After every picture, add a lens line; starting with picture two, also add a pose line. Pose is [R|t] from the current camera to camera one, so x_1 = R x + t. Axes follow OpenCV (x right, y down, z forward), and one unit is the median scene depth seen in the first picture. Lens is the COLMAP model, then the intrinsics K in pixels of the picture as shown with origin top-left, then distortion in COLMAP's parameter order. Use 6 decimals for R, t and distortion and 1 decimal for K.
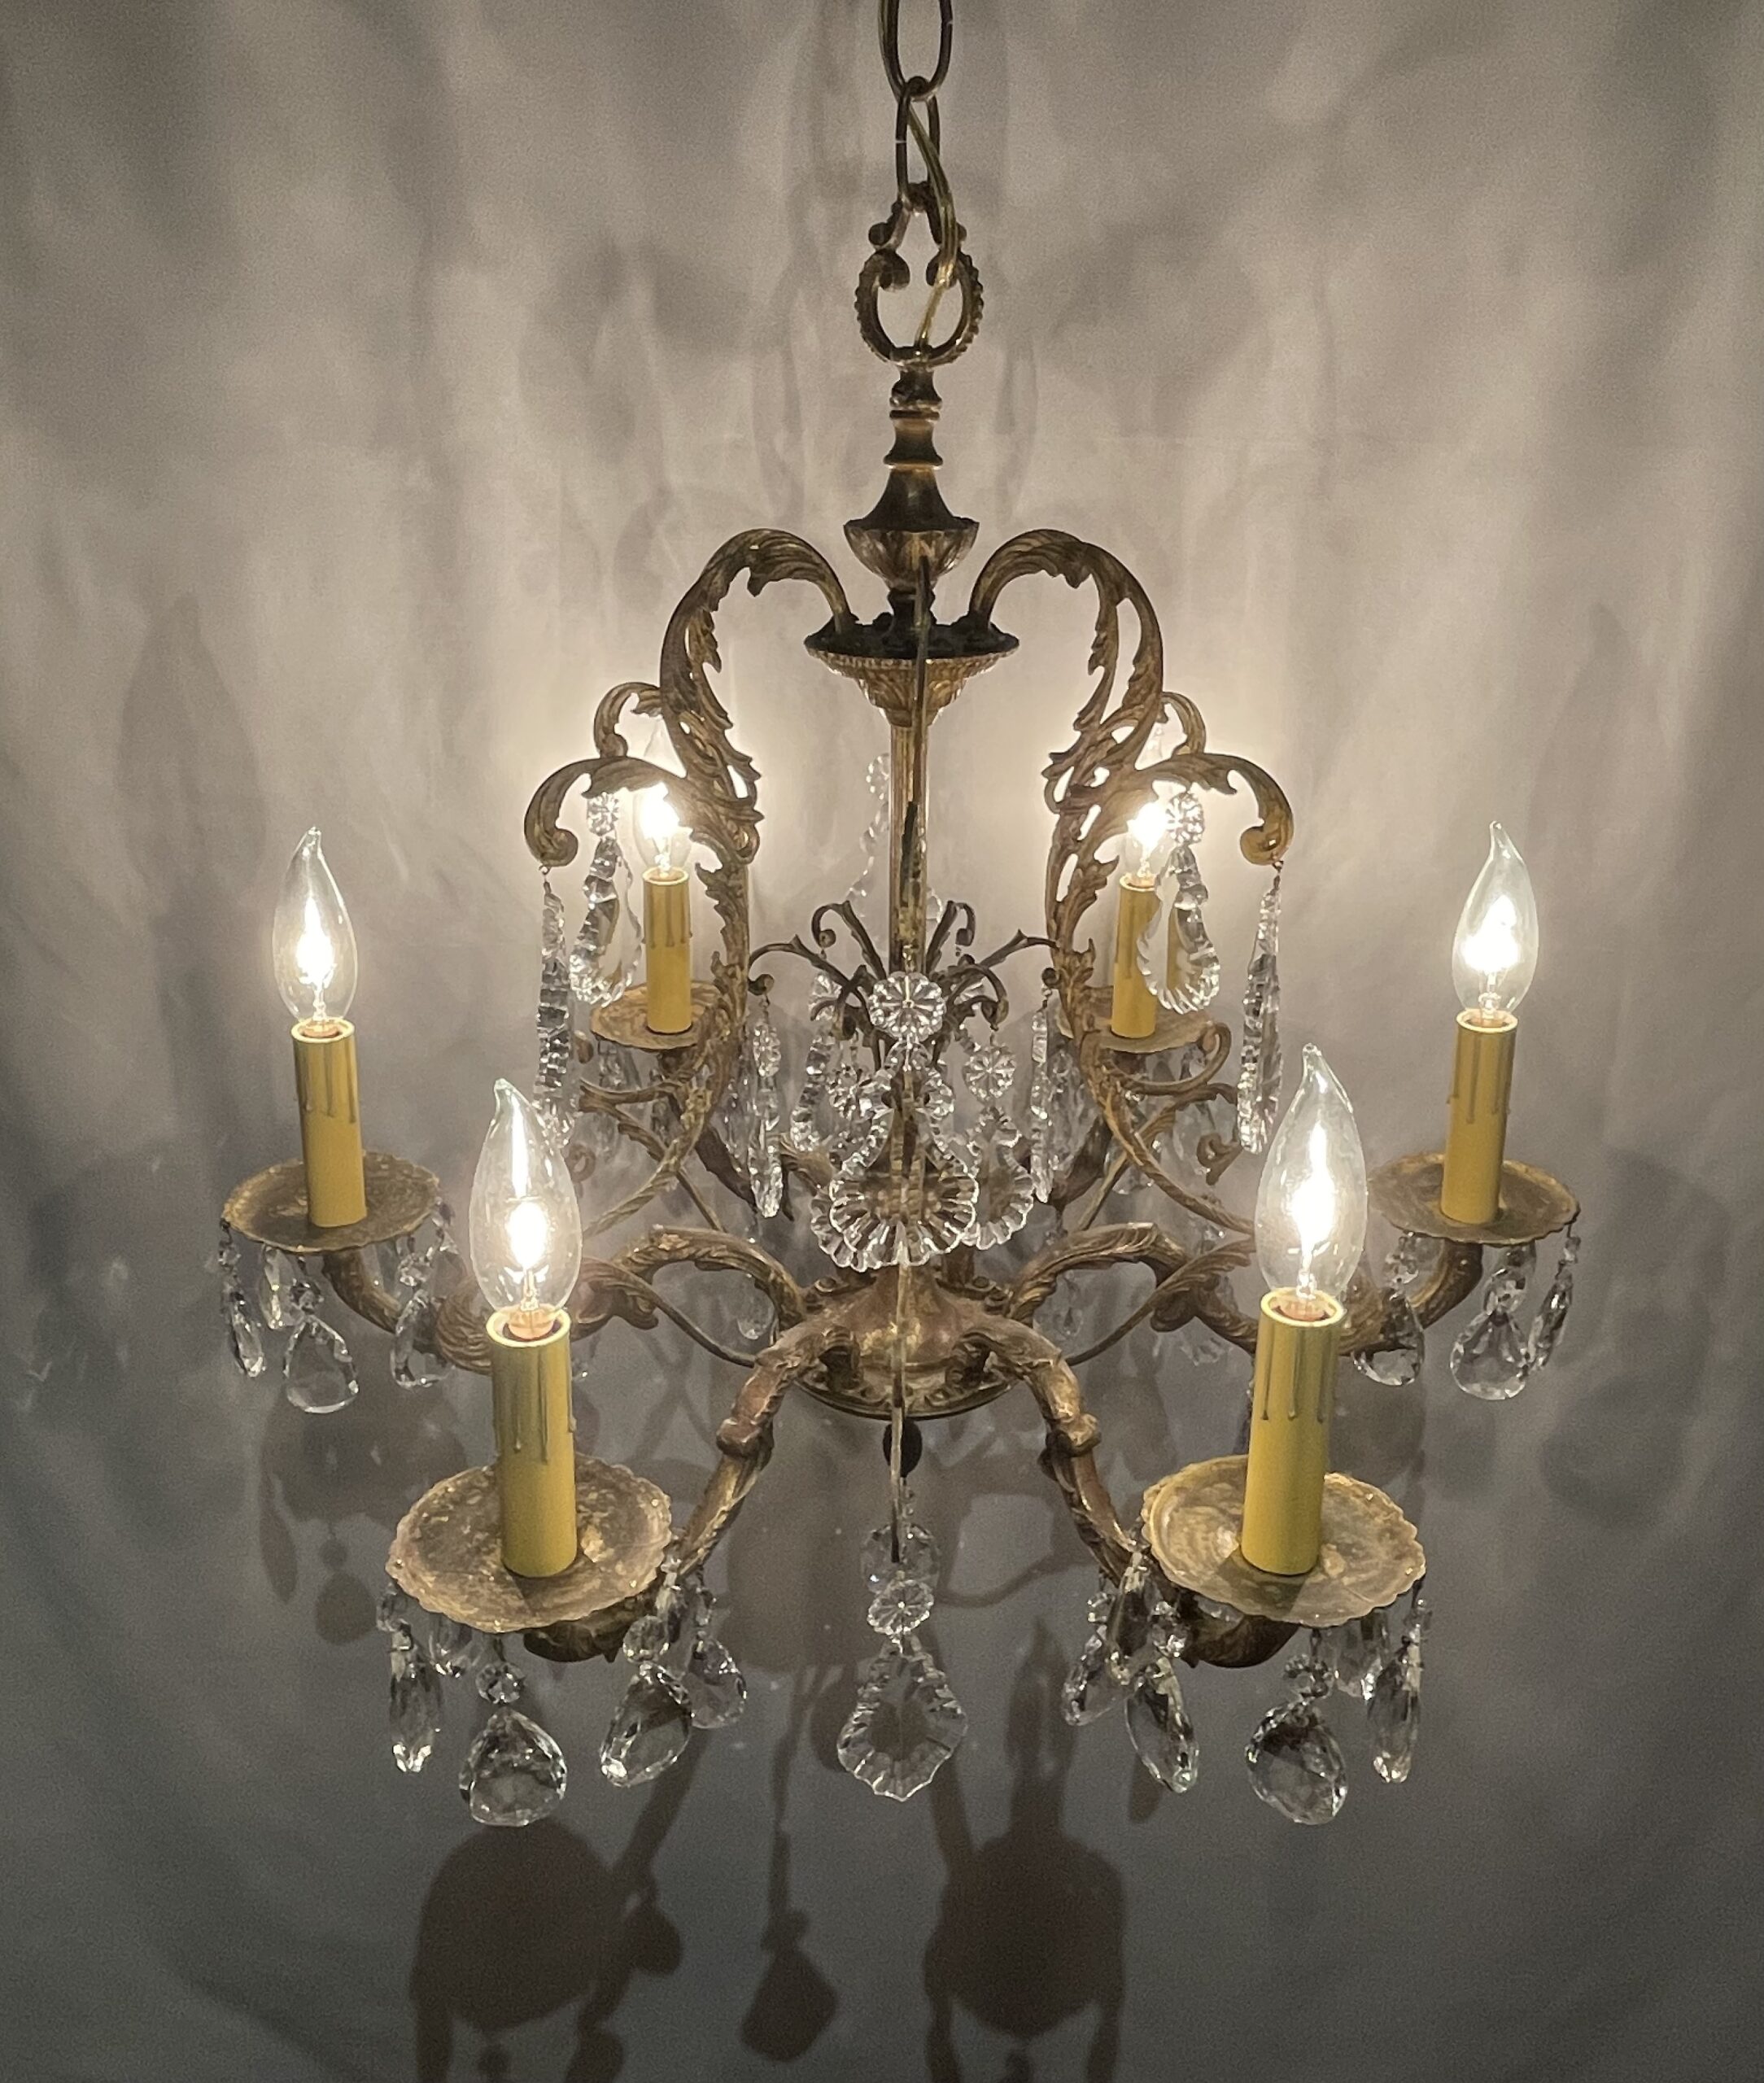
lens RADIAL K [[1713.0, 0, 889.5], [0, 1713.0, 1081.8], [0, 0, 1]] dist [0.004795, -0.000403]
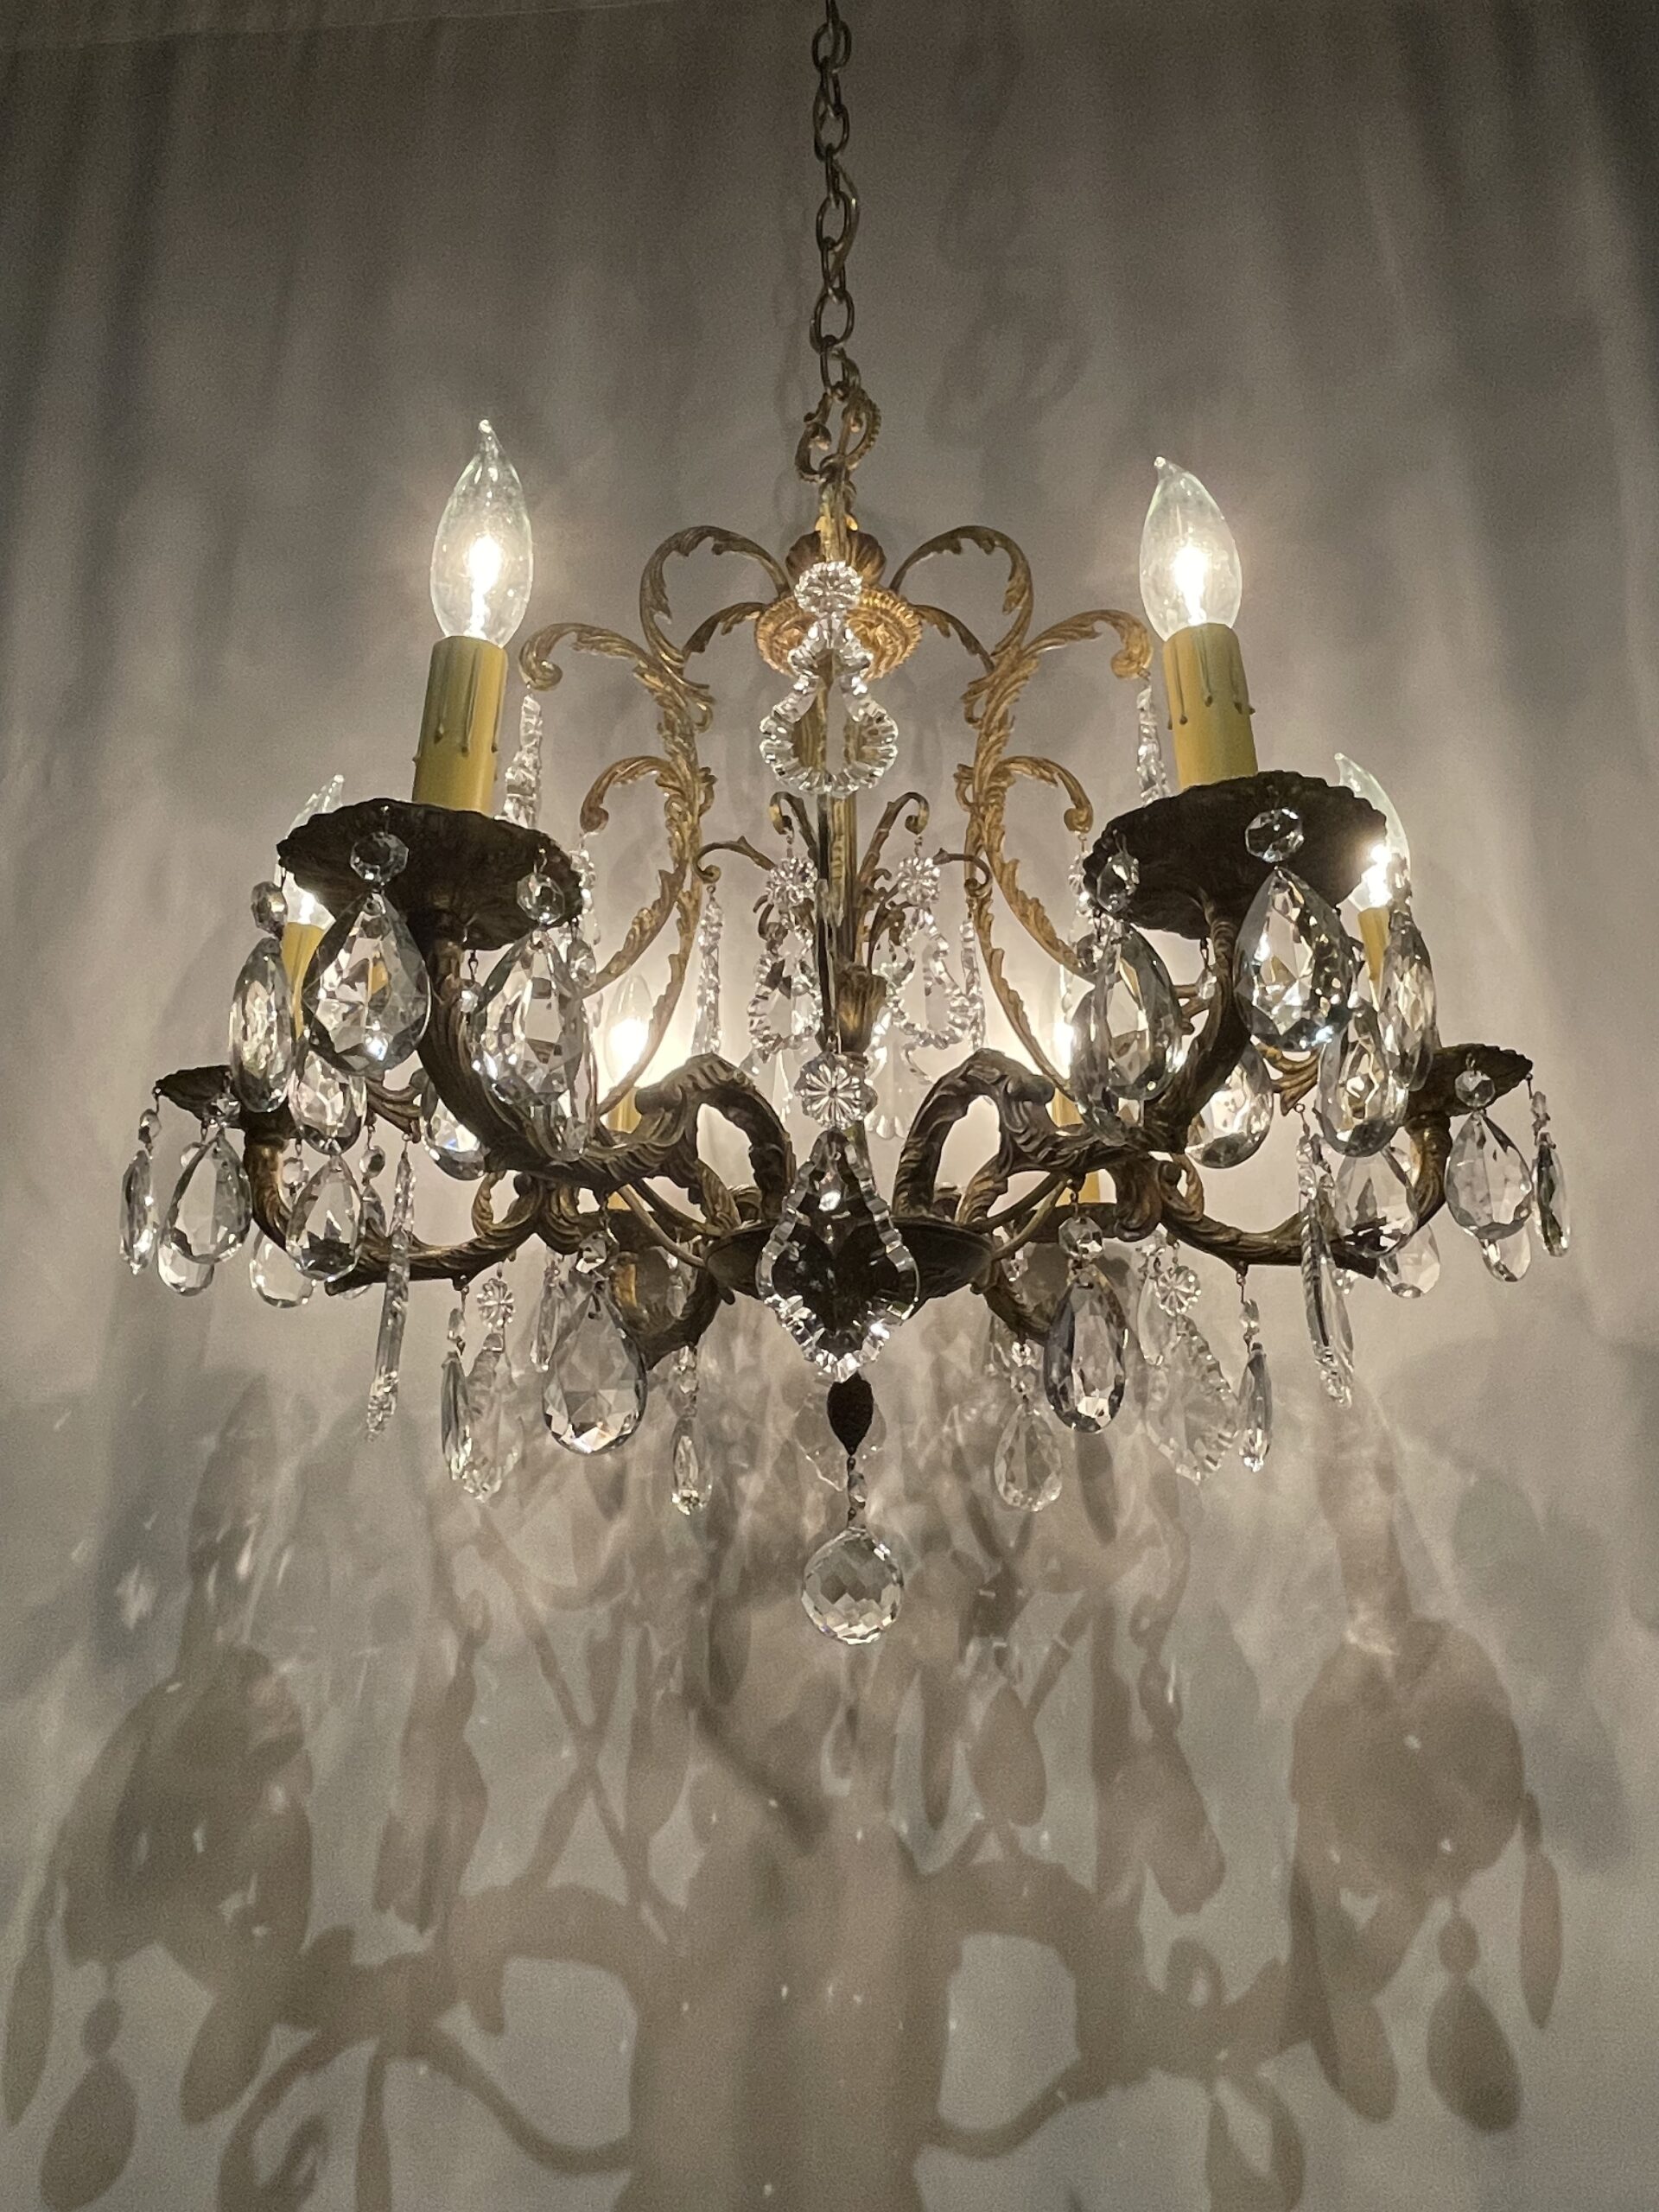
lens RADIAL K [[1606.0, 0, 830.0], [0, 1606.0, 1029.5], [0, 0, 1]] dist [-0.000966, -0.004941]
pose [[0.999610, -0.023254, -0.015436, 0.016423], [0.005192, 0.698318, -0.715769, 0.740734], [0.027424, 0.715410, 0.698166, 0.342335]]
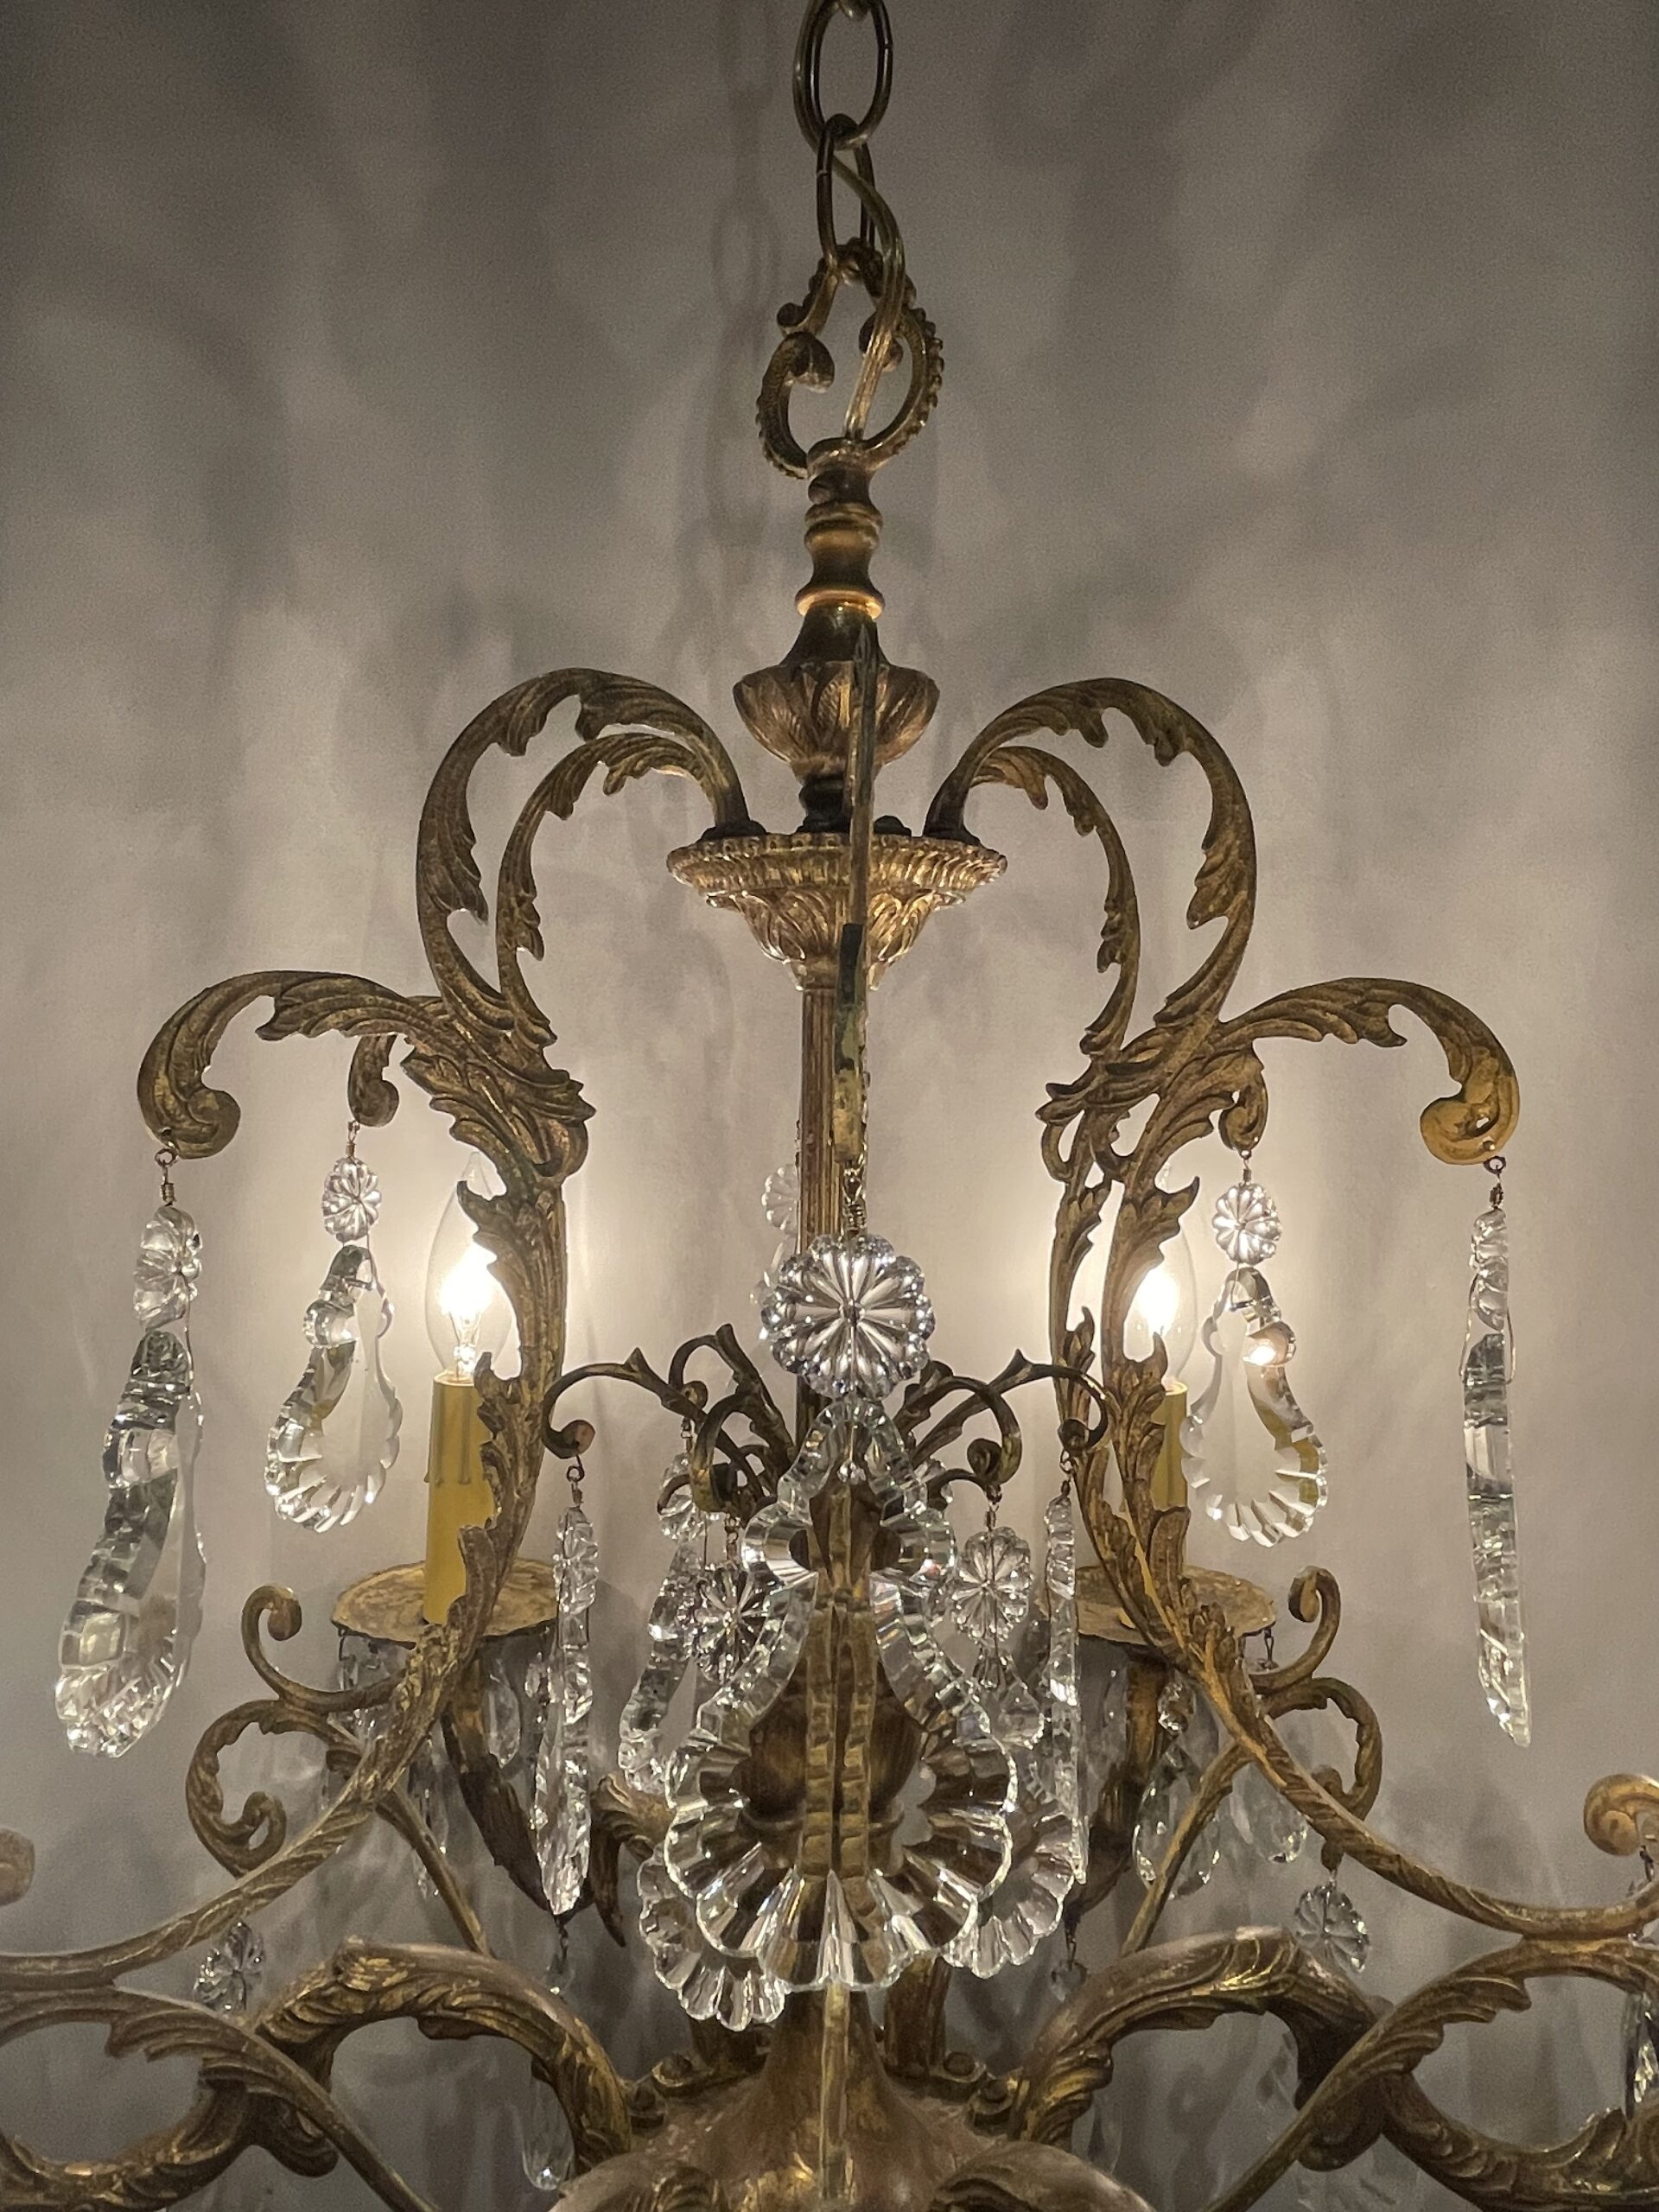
lens RADIAL K [[1606.0, 0, 830.0], [0, 1606.0, 1029.5], [0, 0, 1]] dist [-0.000966, -0.004941]
pose [[0.999528, 0.008950, 0.029393, -0.006028], [0.005316, 0.891831, -0.452338, 0.061812], [-0.030262, 0.452281, 0.891362, 0.453892]]
